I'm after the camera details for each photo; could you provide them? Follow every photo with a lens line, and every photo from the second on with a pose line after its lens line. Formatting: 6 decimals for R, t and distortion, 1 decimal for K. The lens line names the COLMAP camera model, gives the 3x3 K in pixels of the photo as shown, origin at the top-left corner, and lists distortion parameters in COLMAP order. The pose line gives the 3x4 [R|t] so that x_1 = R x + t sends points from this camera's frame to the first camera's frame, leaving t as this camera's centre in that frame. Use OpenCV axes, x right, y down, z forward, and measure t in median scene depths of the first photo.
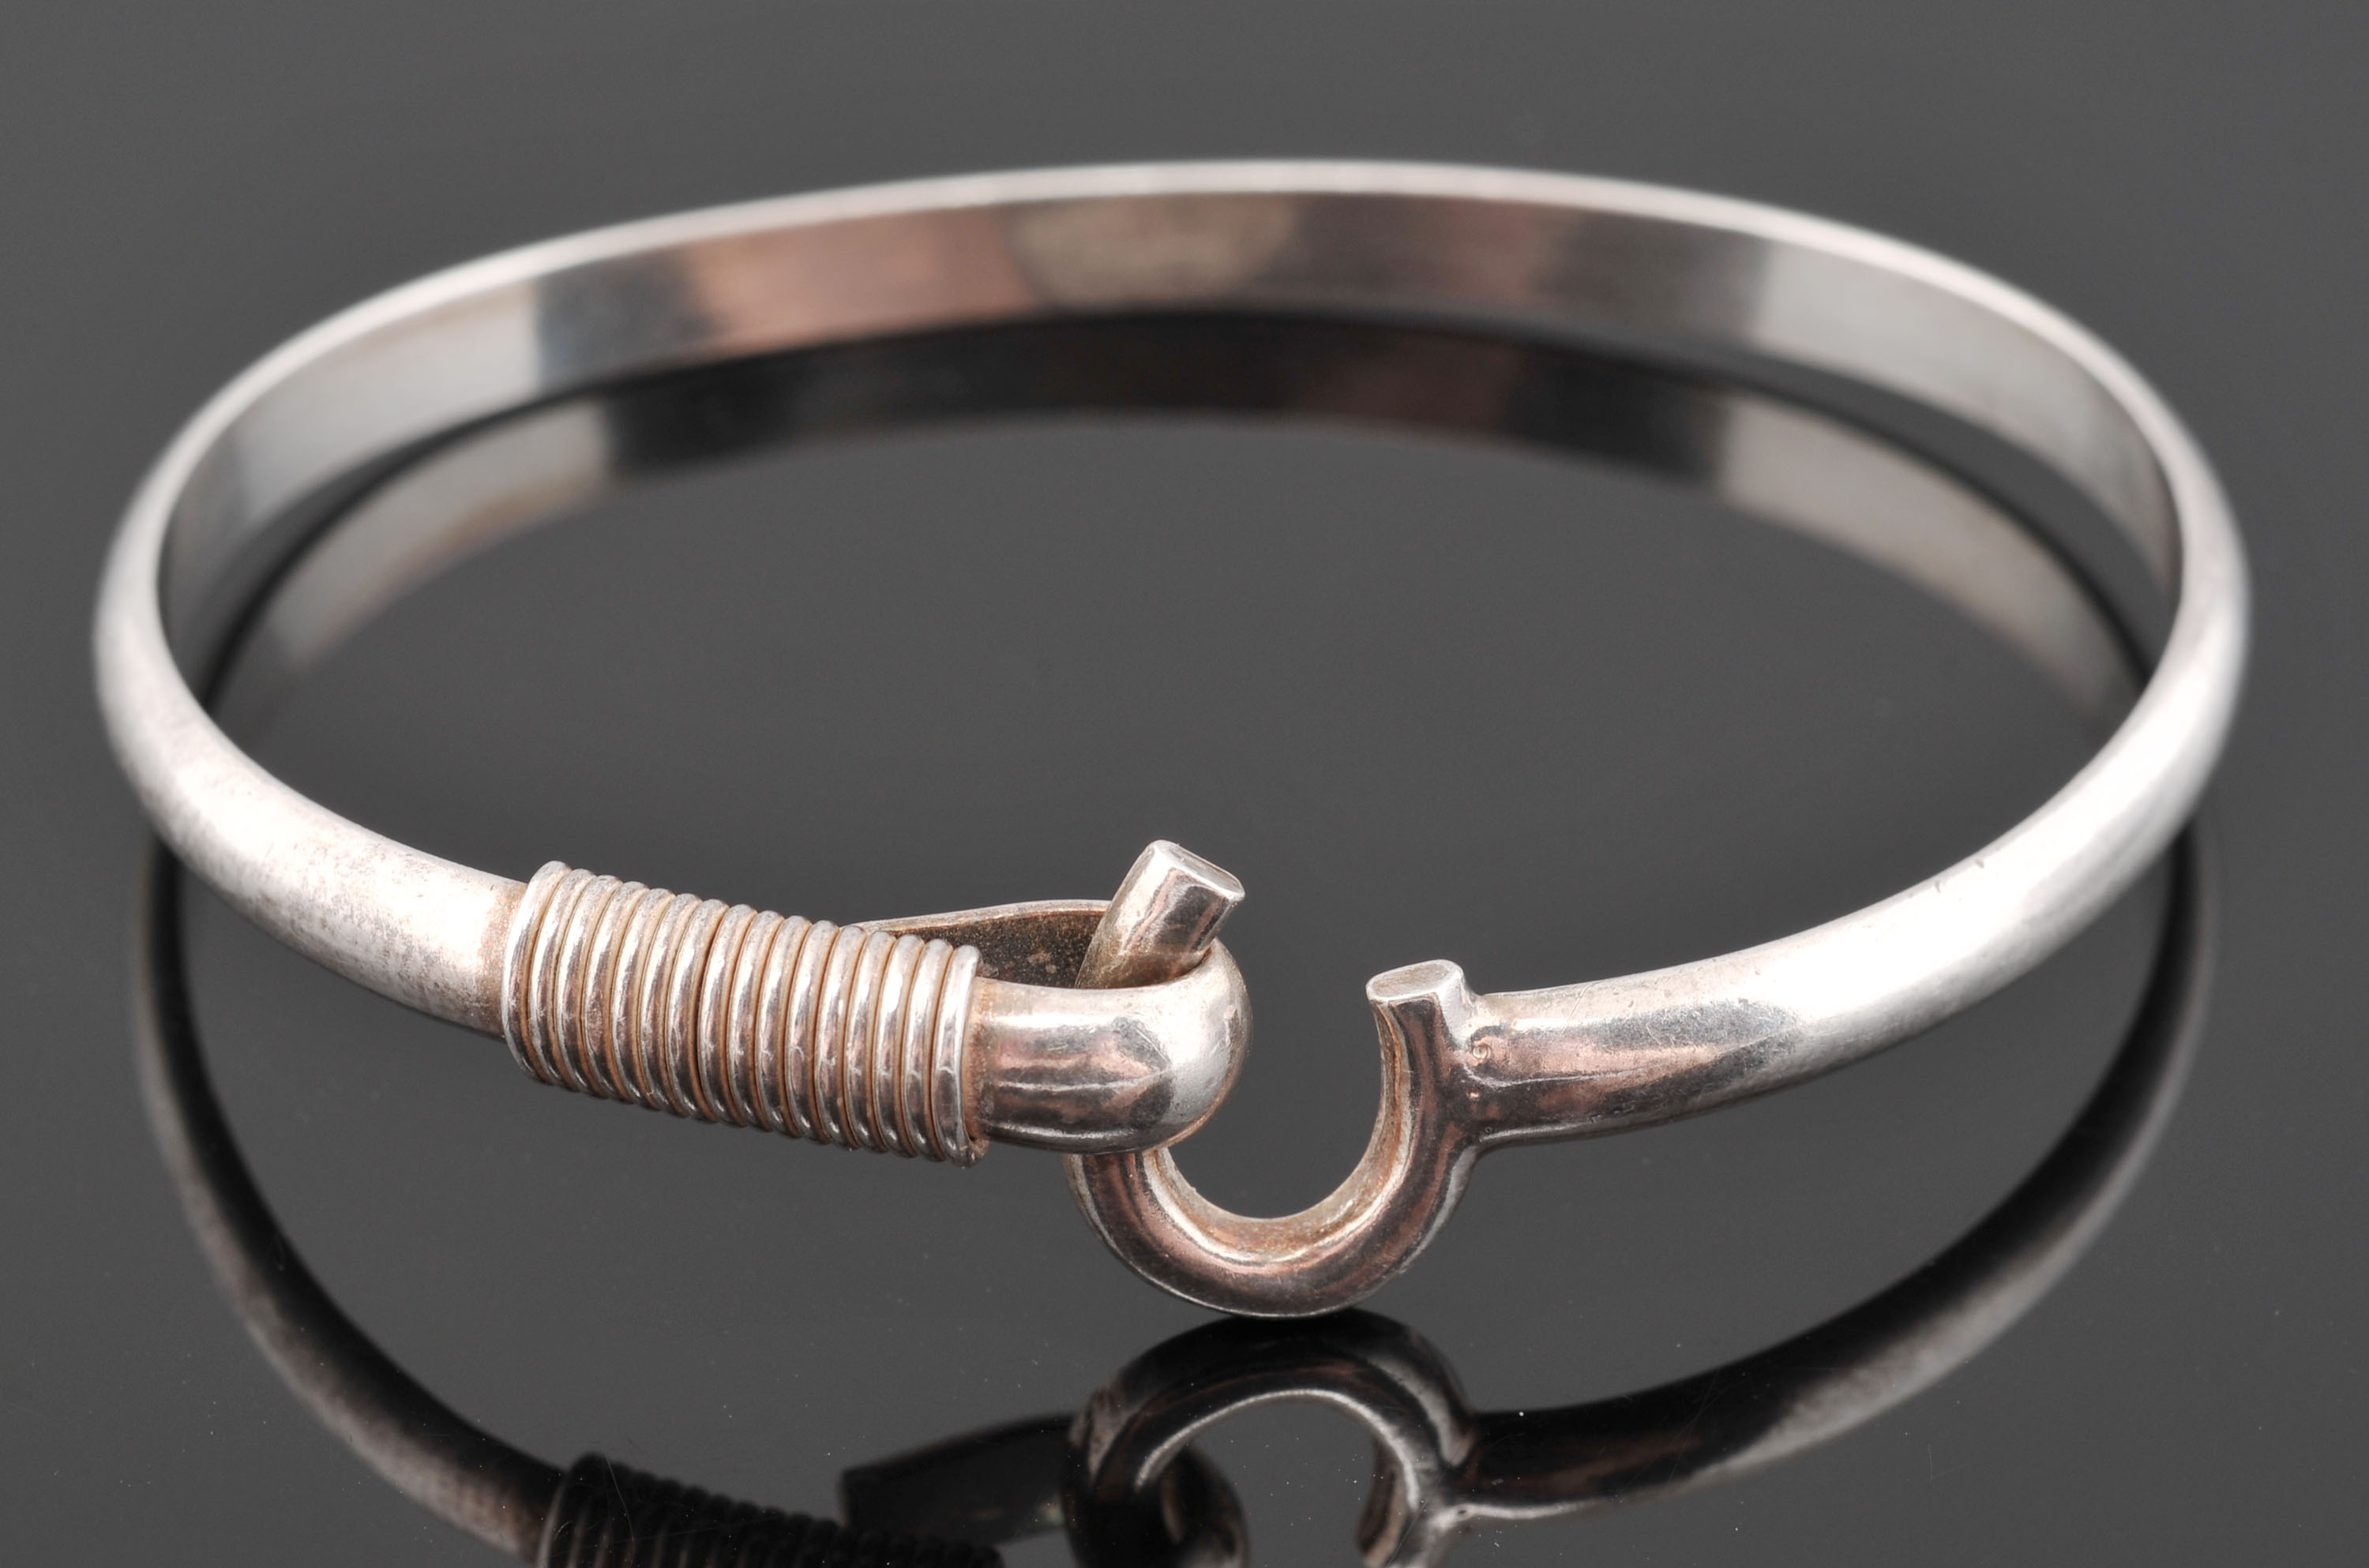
lens RADIAL K [[6154.4, 0, 1184.2], [0, 6154.4, 782.0], [0, 0, 1]] dist [0.168607, 0.000000]
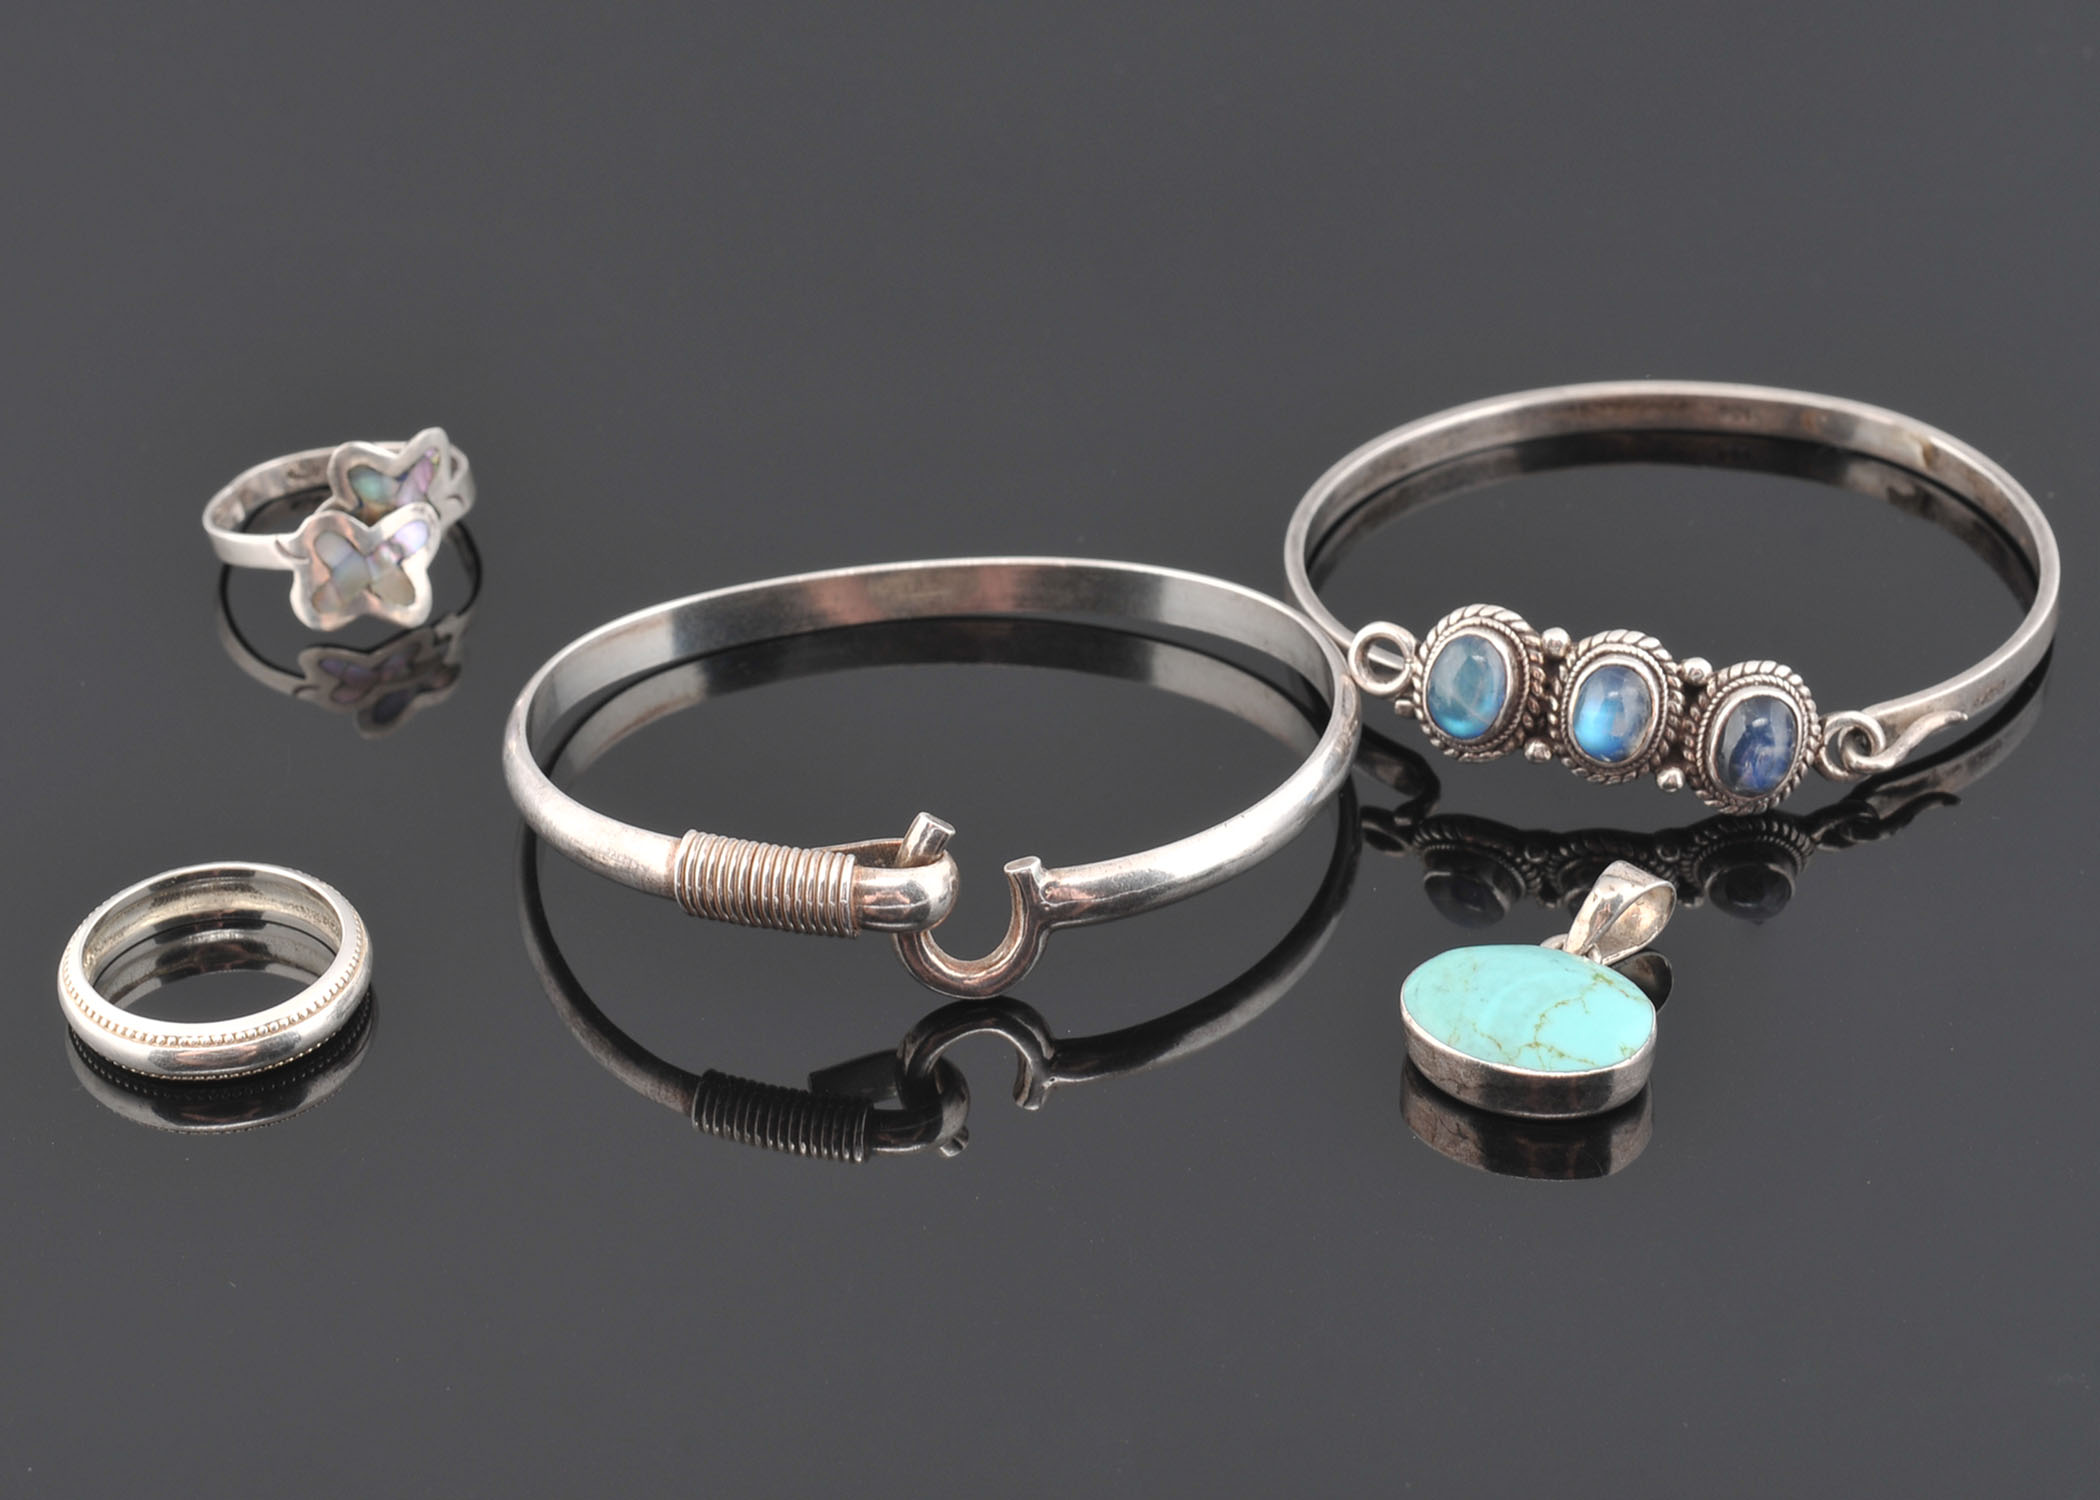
lens RADIAL K [[5772.9, 0, 1048.7], [0, 5772.9, 751.9], [0, 0, 1]] dist [0.205453, 0.000000]
pose [[0.999444, -0.029986, -0.014558, 0.084744], [0.029003, 0.997553, -0.063609, 0.139029], [0.016429, 0.063151, 0.997869, -1.433474]]
